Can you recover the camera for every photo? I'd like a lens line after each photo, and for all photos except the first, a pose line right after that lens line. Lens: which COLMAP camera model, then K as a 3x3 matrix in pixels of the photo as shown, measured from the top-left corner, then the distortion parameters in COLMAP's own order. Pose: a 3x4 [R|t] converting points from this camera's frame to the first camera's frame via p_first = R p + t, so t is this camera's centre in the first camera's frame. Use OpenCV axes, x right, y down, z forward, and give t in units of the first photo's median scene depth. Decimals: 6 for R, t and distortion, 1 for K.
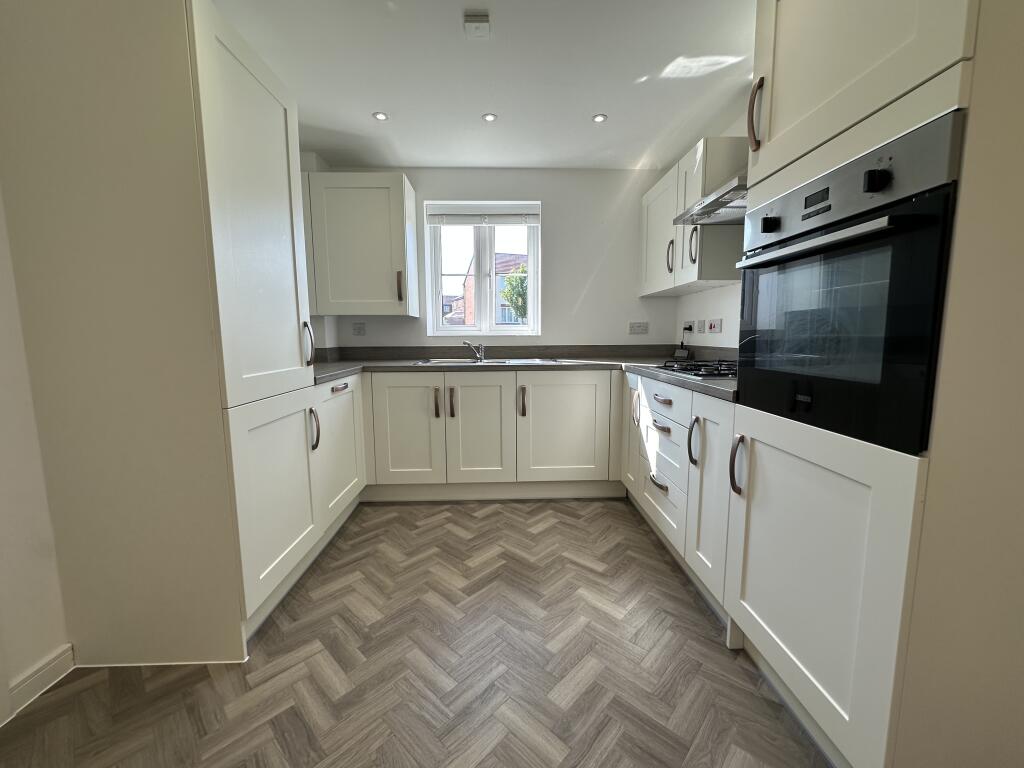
lens RADIAL K [[410.1, 0, 512.0], [0, 410.1, 384.0], [0, 0, 1]] dist [0.000481, 0.000078]
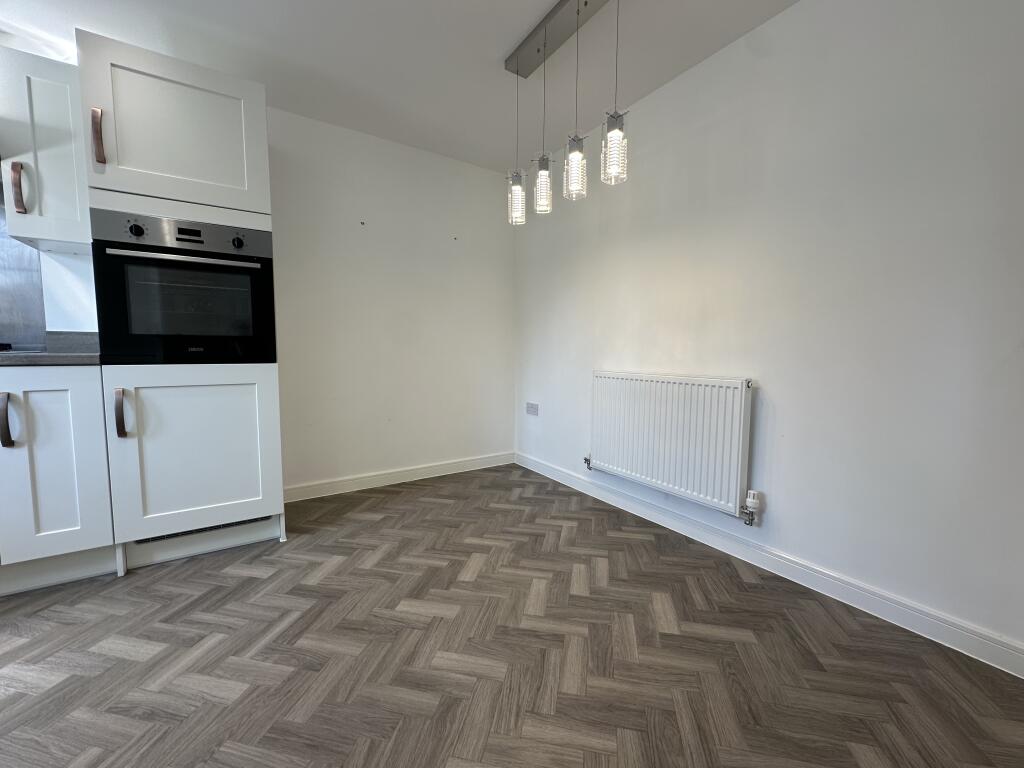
lens RADIAL K [[410.1, 0, 512.0], [0, 410.1, 384.0], [0, 0, 1]] dist [0.000481, 0.000078]
pose [[-0.524657, -0.067030, 0.848671, -1.275340], [0.101730, 0.984816, 0.140674, 0.063687], [-0.845213, 0.160141, -0.509872, 0.711605]]
